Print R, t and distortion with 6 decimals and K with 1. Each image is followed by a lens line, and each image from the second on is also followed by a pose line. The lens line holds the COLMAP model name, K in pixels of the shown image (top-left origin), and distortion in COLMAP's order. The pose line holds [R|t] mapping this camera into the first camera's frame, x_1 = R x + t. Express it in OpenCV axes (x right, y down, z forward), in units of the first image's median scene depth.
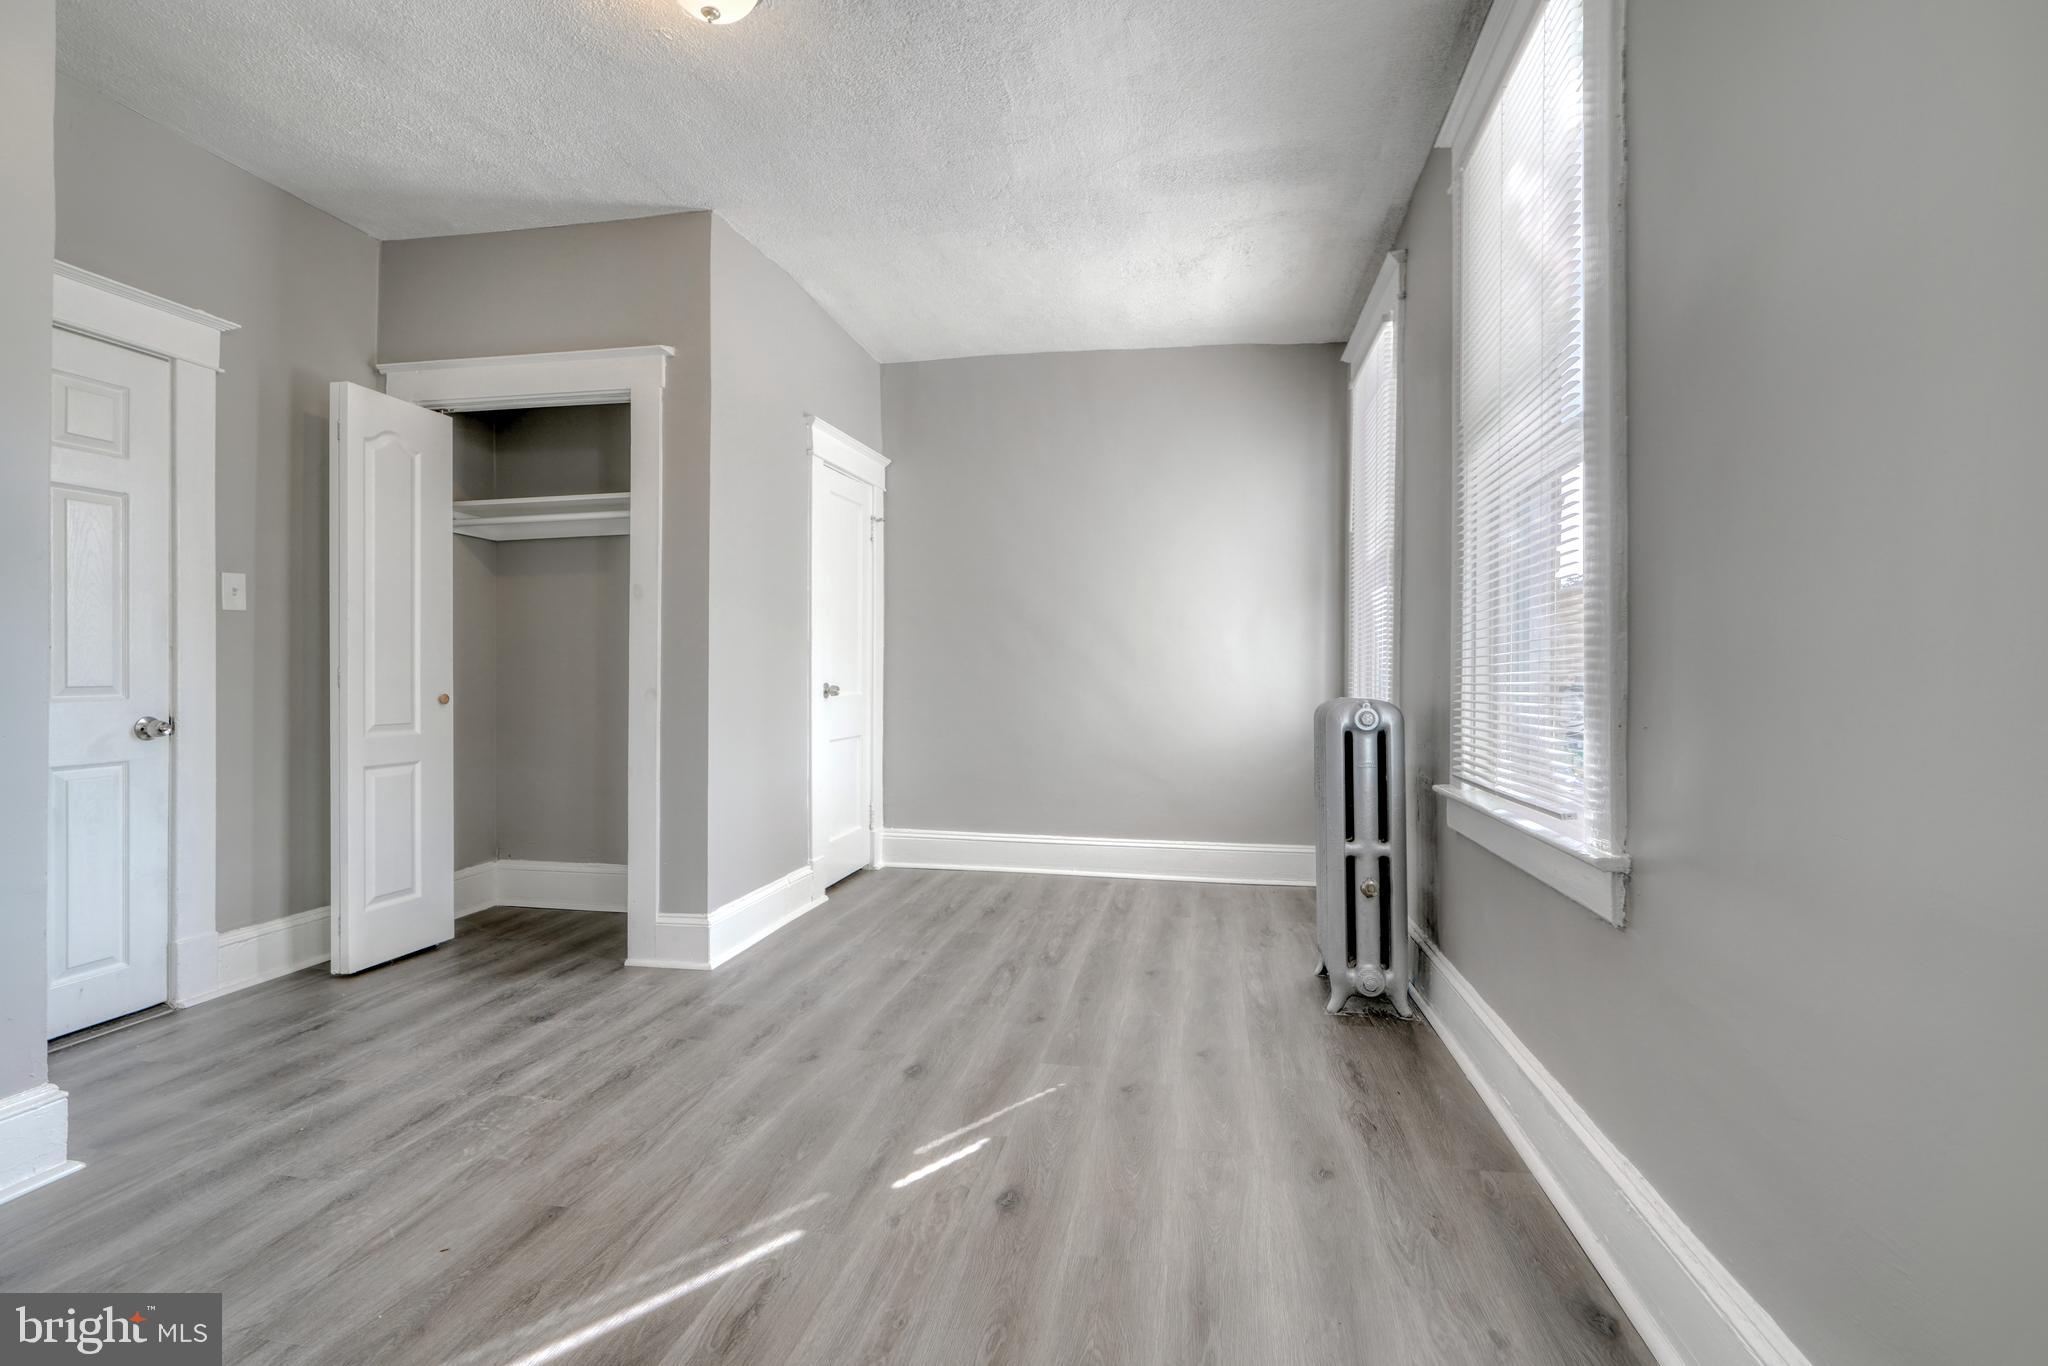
lens RADIAL K [[961.7, 0, 1014.3], [0, 961.7, 672.4], [0, 0, 1]] dist [-0.008165, 0.002738]
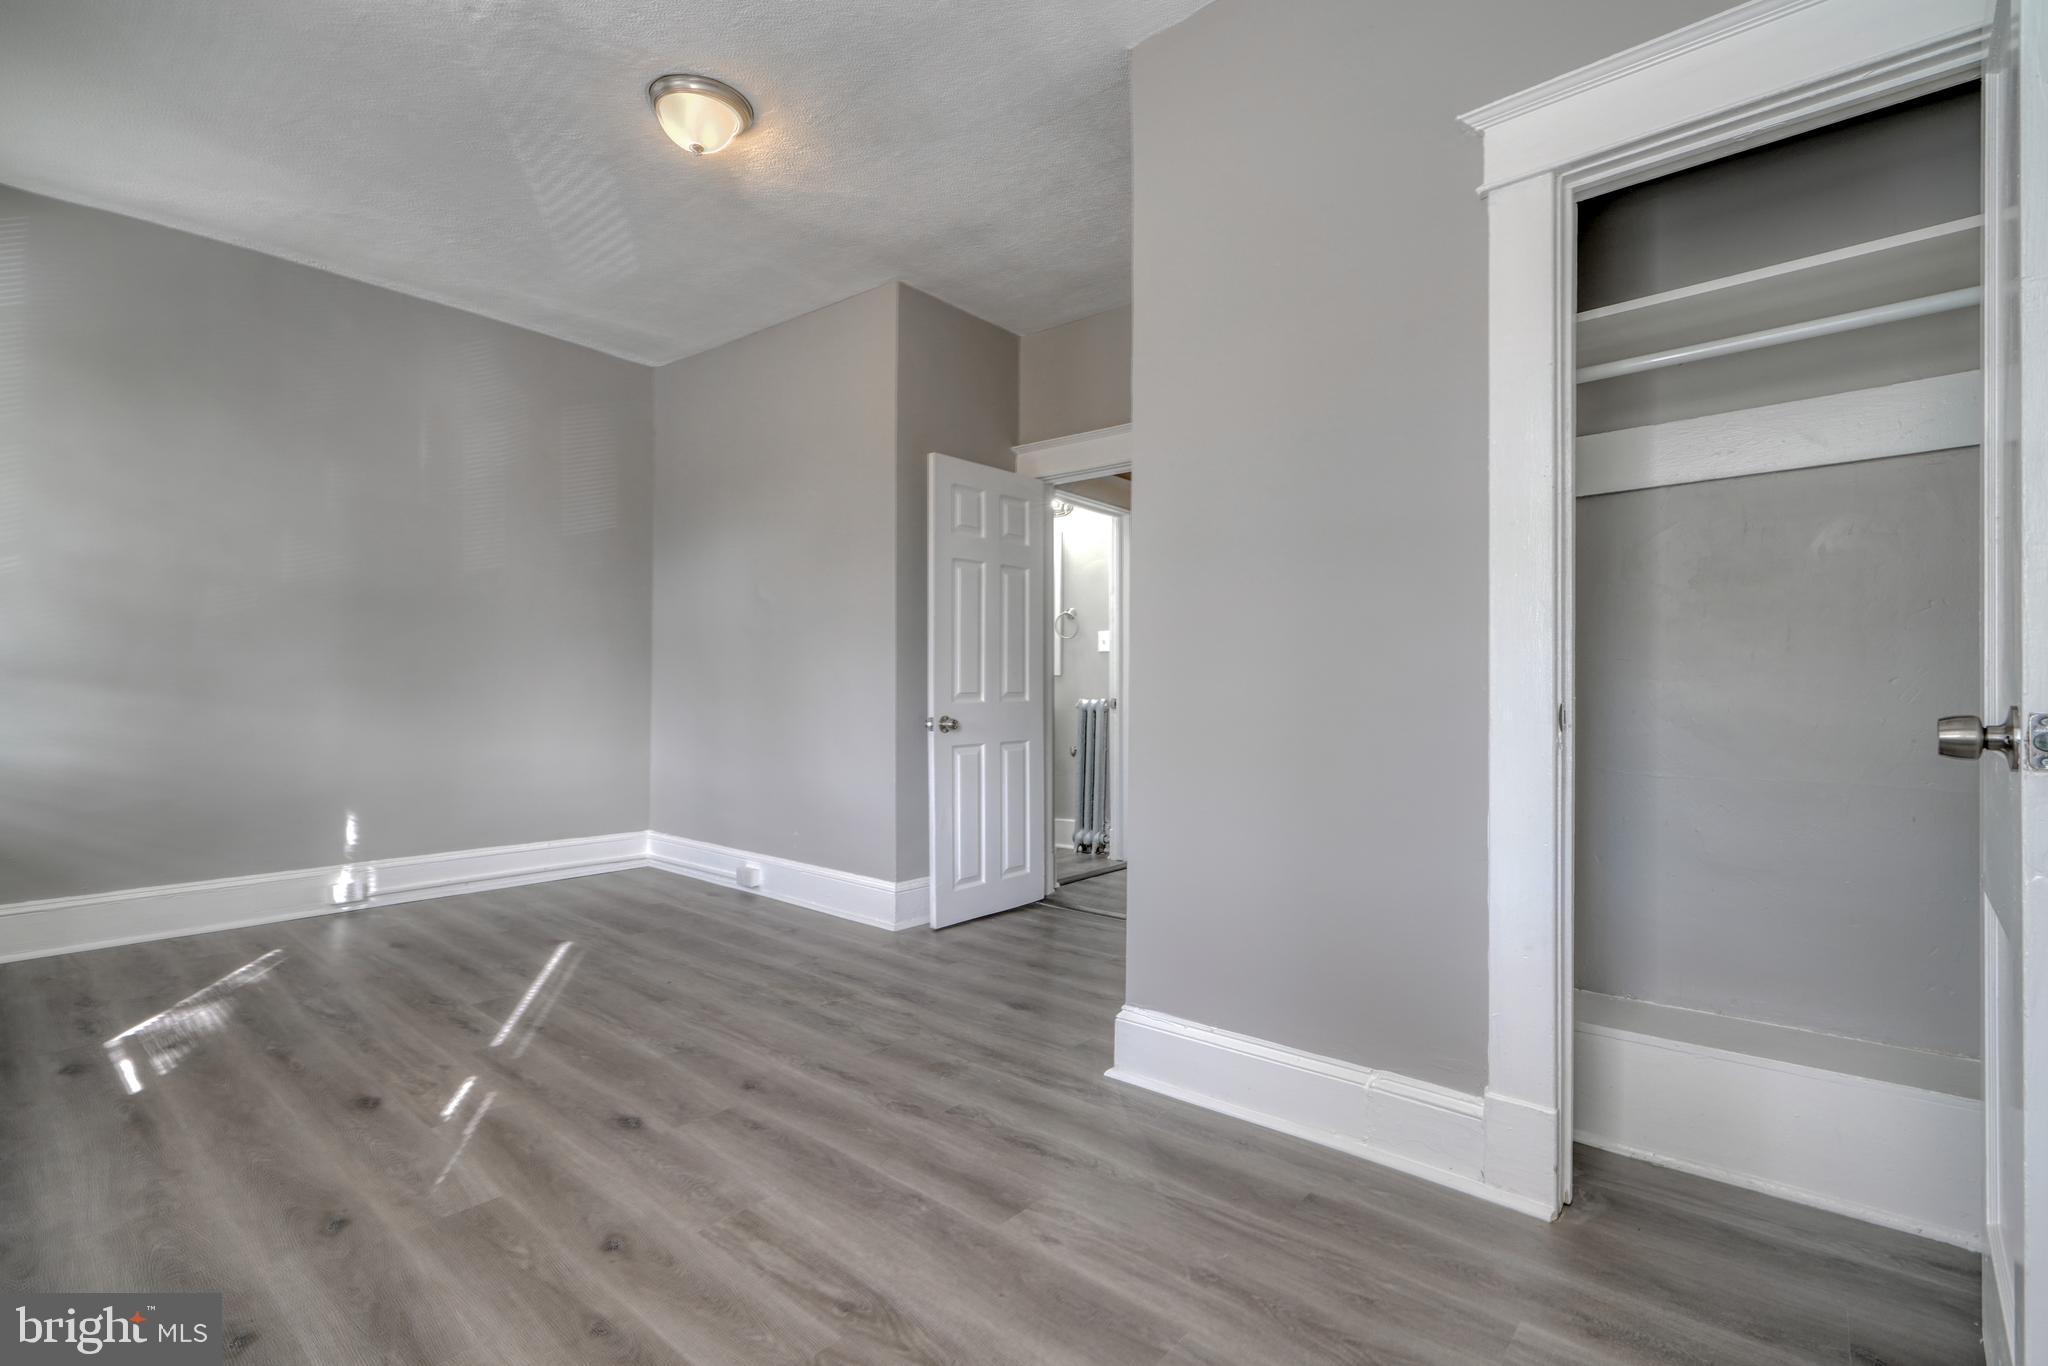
lens RADIAL K [[961.7, 0, 1006.6], [0, 961.7, 683.6], [0, 0, 1]] dist [-0.008165, 0.002738]
pose [[-0.509308, -0.014334, -0.860465, 0.509375], [-0.007143, 0.999897, -0.012428, 0.031781], [0.860555, -0.000184, -0.509358, 1.877210]]
